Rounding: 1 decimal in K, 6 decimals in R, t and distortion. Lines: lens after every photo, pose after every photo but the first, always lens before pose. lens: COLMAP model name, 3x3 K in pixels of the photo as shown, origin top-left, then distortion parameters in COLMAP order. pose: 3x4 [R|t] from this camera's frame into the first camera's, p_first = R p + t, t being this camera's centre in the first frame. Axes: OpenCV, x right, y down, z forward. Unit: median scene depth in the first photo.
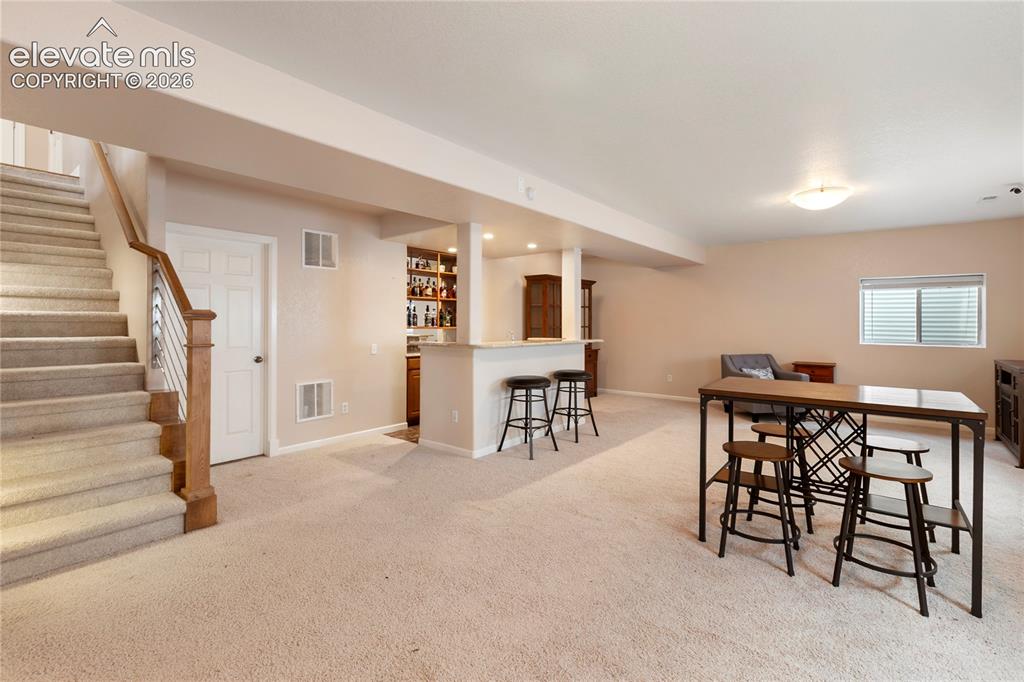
lens RADIAL K [[465.2, 0, 509.0], [0, 465.2, 329.9], [0, 0, 1]] dist [0.008799, -0.003290]
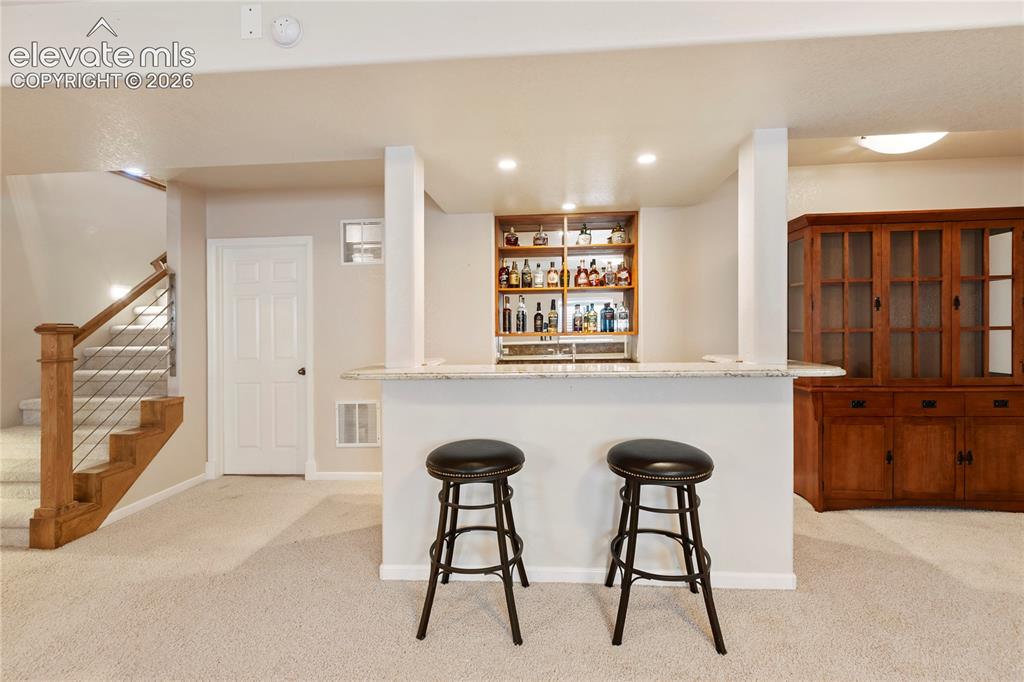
lens RADIAL K [[465.2, 0, 514.9], [0, 465.2, 333.3], [0, 0, 1]] dist [0.008799, -0.003290]
pose [[0.579499, 0.000041, -0.814973, 0.431248], [0.007249, 0.999960, 0.005204, -0.012638], [0.814941, -0.008923, 0.579475, 0.761306]]
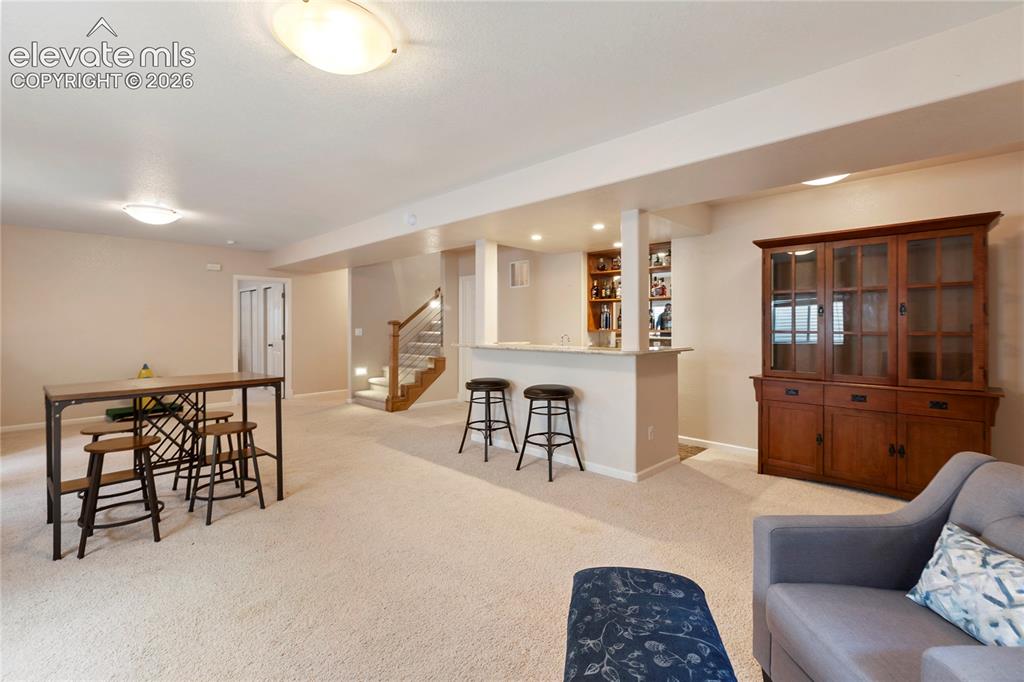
lens RADIAL K [[465.2, 0, 512.5], [0, 465.2, 334.8], [0, 0, 1]] dist [0.008799, -0.003290]
pose [[-0.081070, 0.017665, -0.996552, 1.030267], [-0.012841, 0.999741, 0.018766, -0.014517], [0.996626, 0.014318, -0.080822, 1.122691]]
